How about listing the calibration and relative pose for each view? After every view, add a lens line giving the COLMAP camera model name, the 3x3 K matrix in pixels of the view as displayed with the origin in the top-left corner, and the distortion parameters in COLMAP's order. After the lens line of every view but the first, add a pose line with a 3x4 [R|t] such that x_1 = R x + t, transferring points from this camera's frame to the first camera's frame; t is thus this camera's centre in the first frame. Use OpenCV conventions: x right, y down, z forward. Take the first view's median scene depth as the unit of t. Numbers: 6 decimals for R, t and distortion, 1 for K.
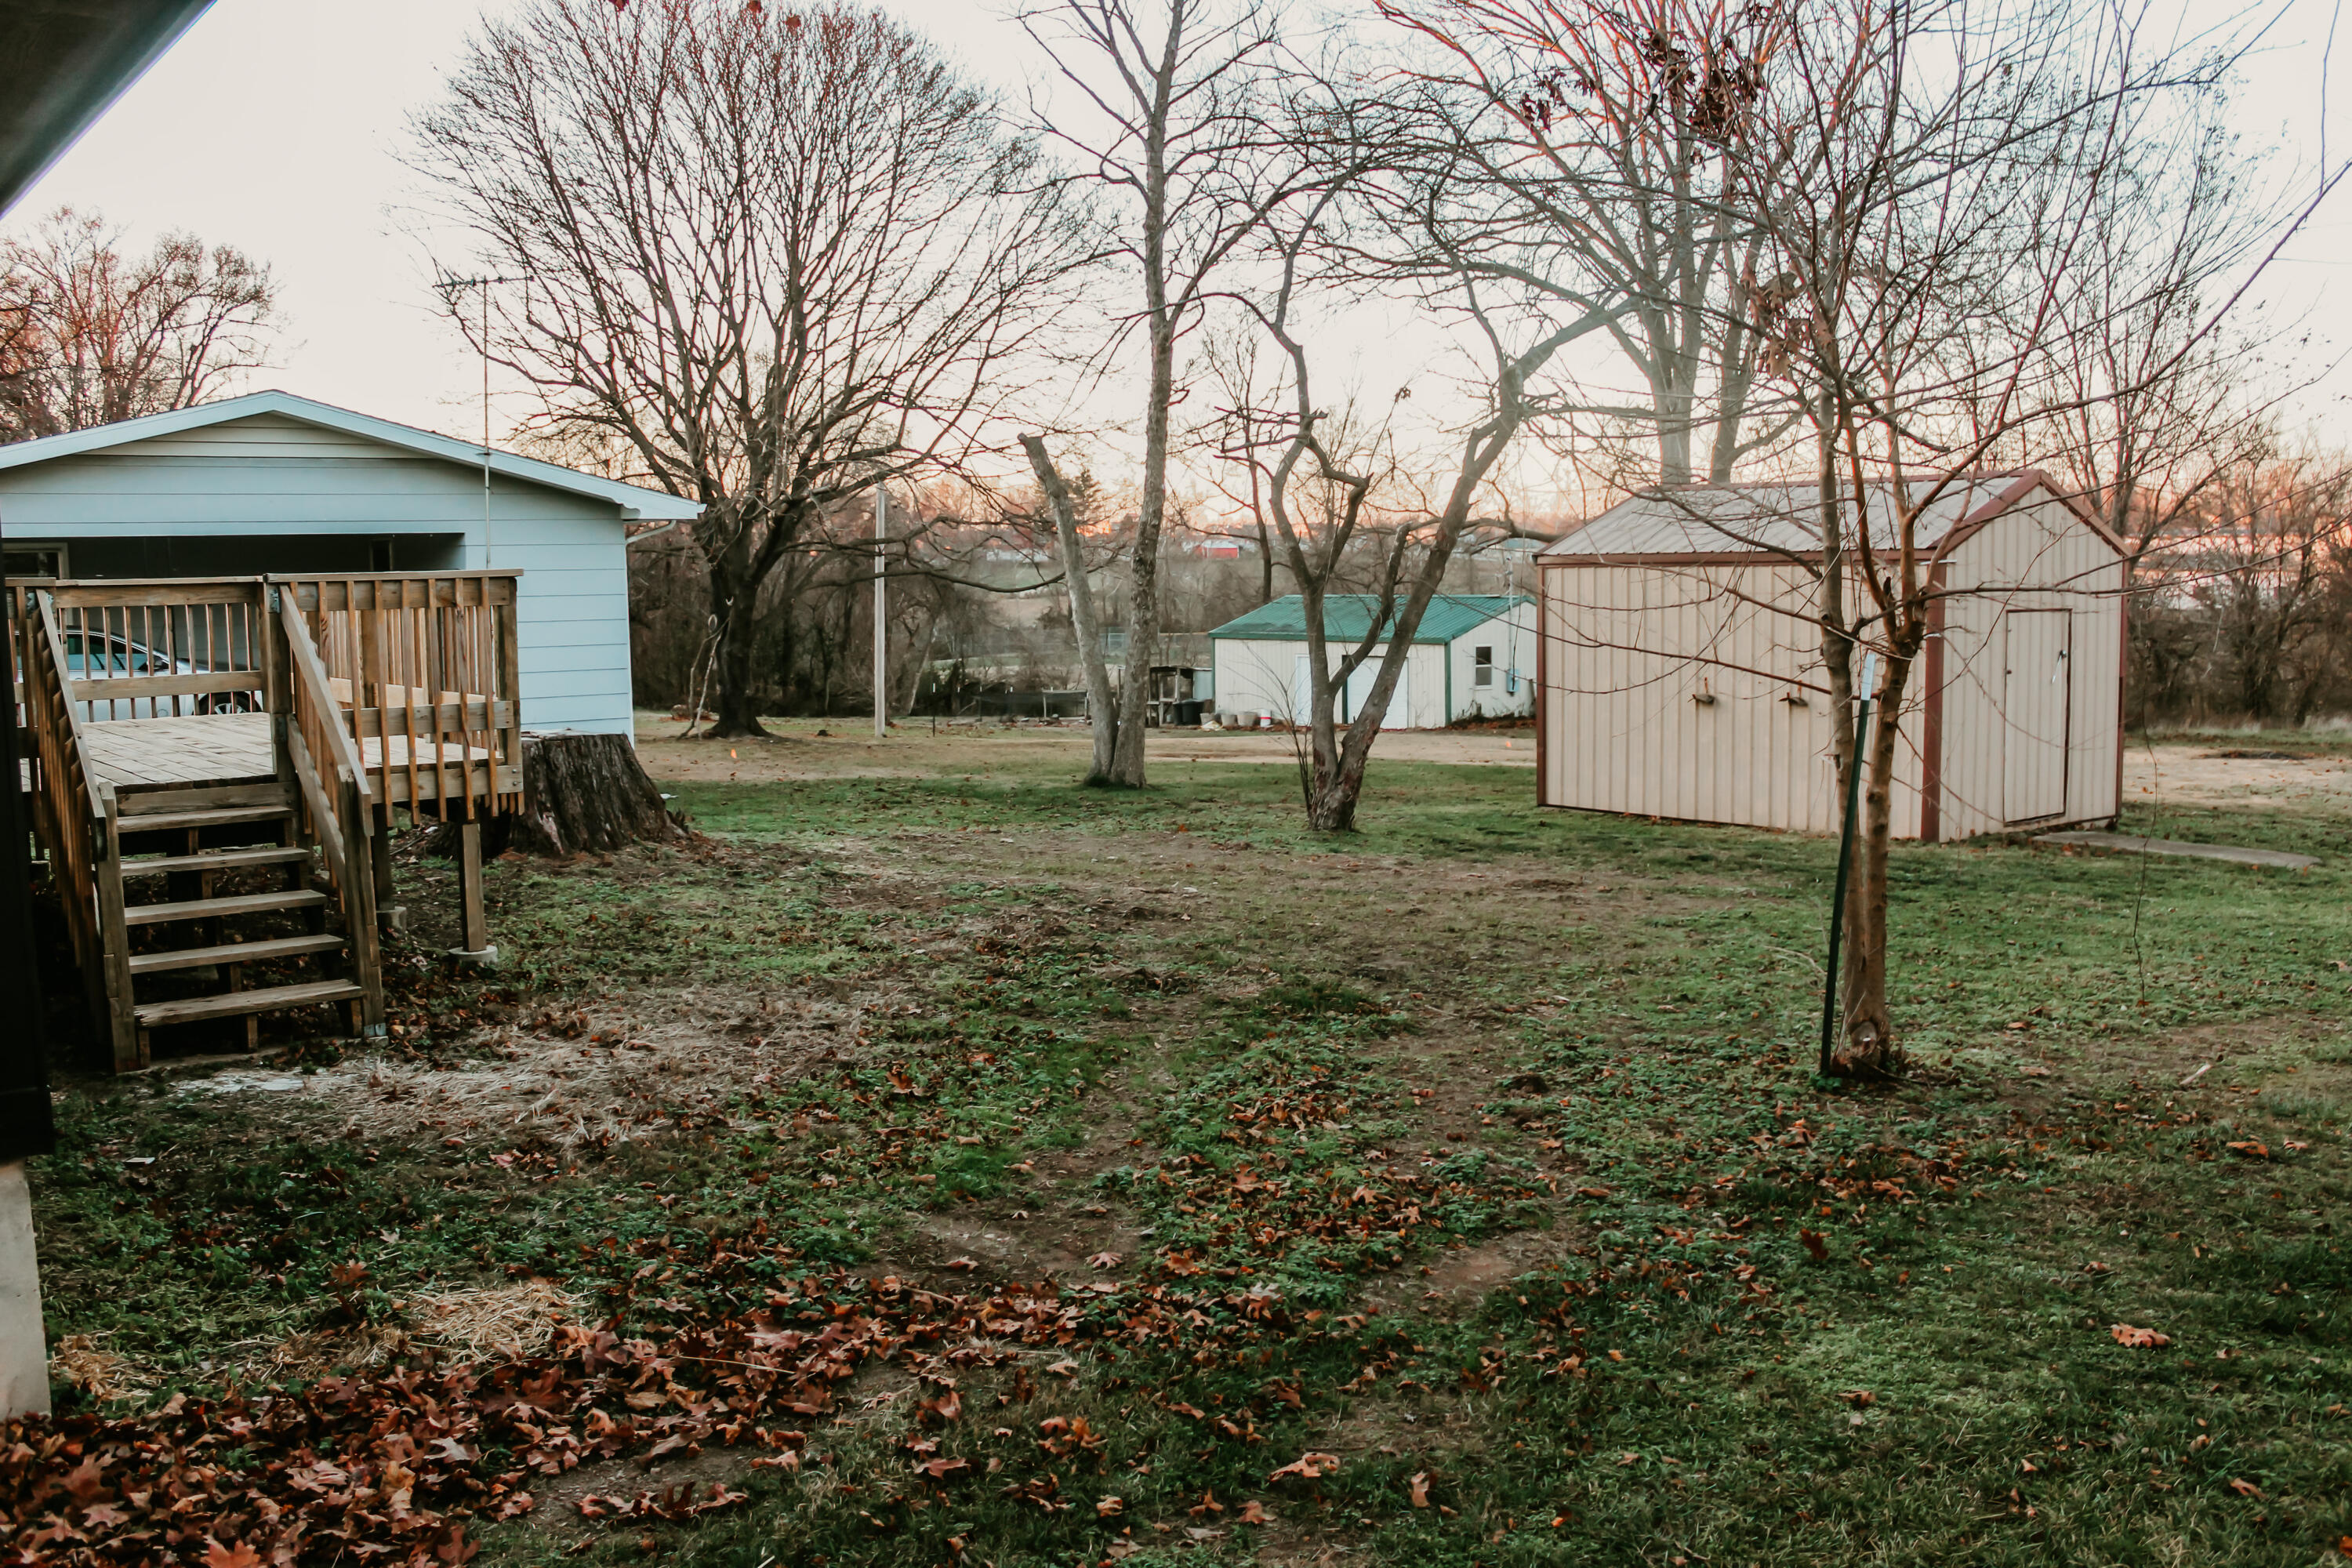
lens RADIAL K [[1986.4, 0, 1176.0], [0, 1986.4, 784.0], [0, 0, 1]] dist [-0.155608, 0.140689]
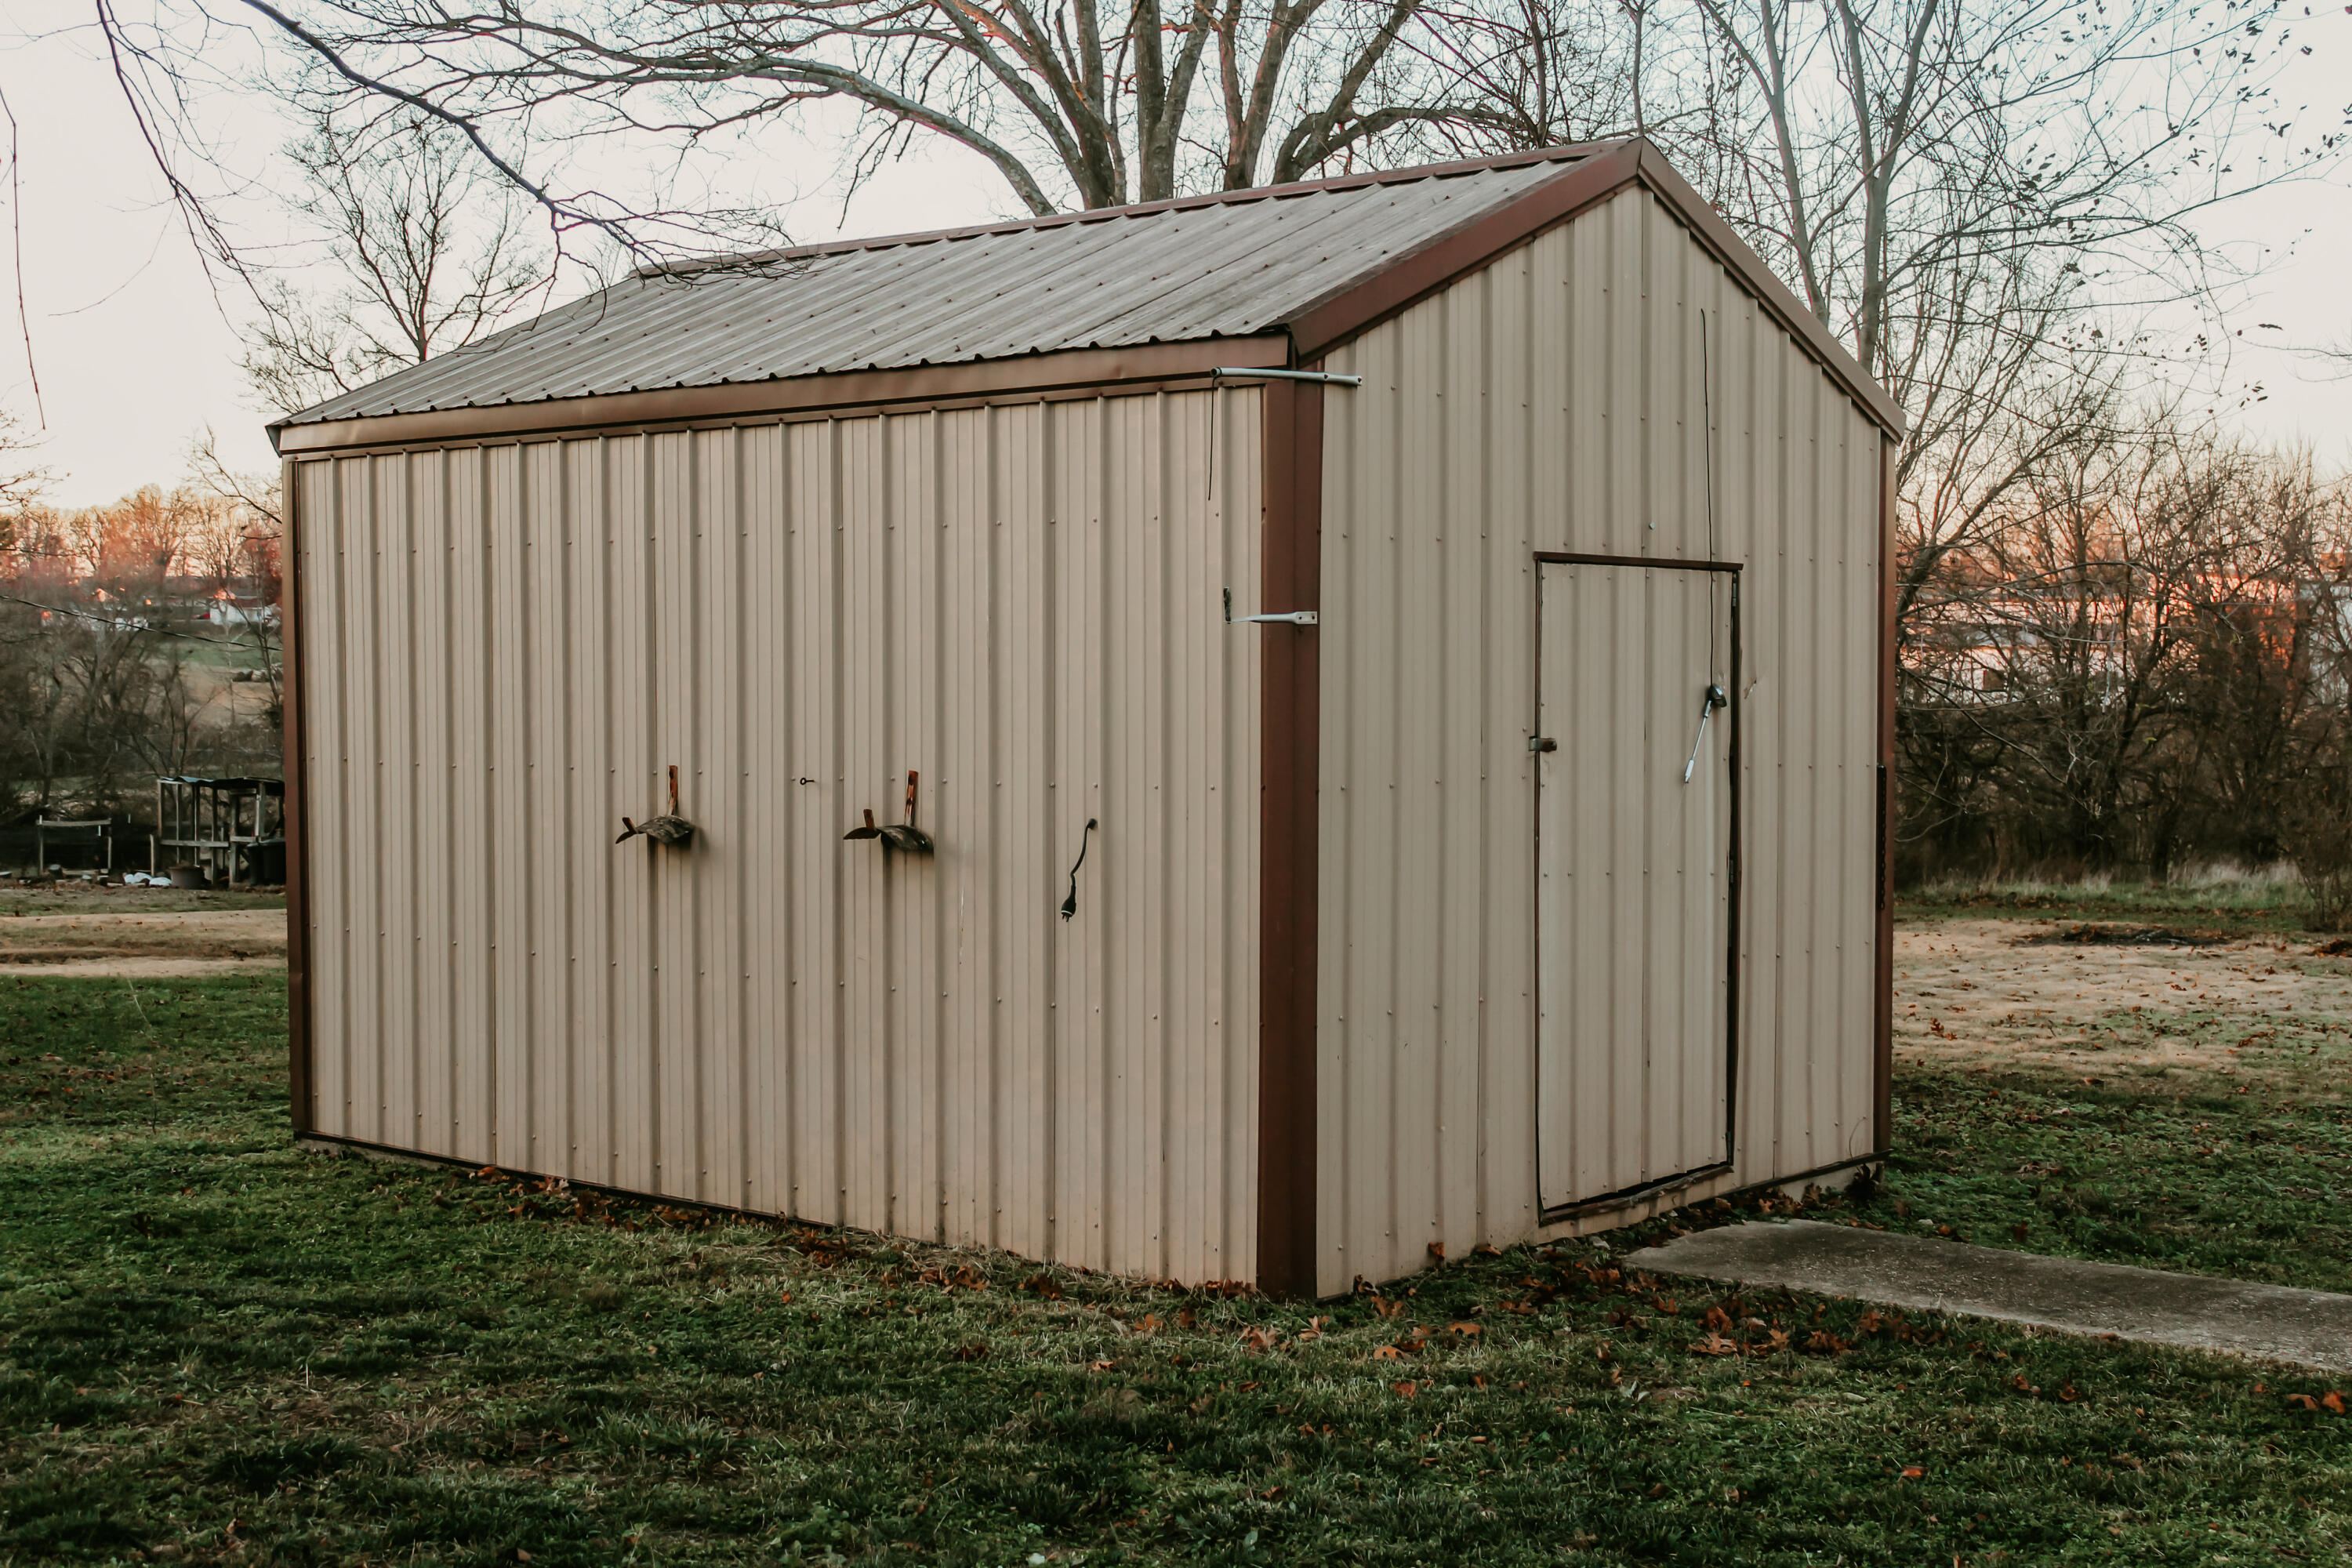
lens RADIAL K [[2920.0, 0, 1176.0], [0, 2920.0, 784.0], [0, 0, 1]] dist [0.007790, -0.001060]
pose [[0.976192, 0.005148, 0.216846, 0.185707], [0.008125, 0.998149, -0.060272, -0.015725], [-0.216755, 0.060599, 0.974343, 0.379177]]
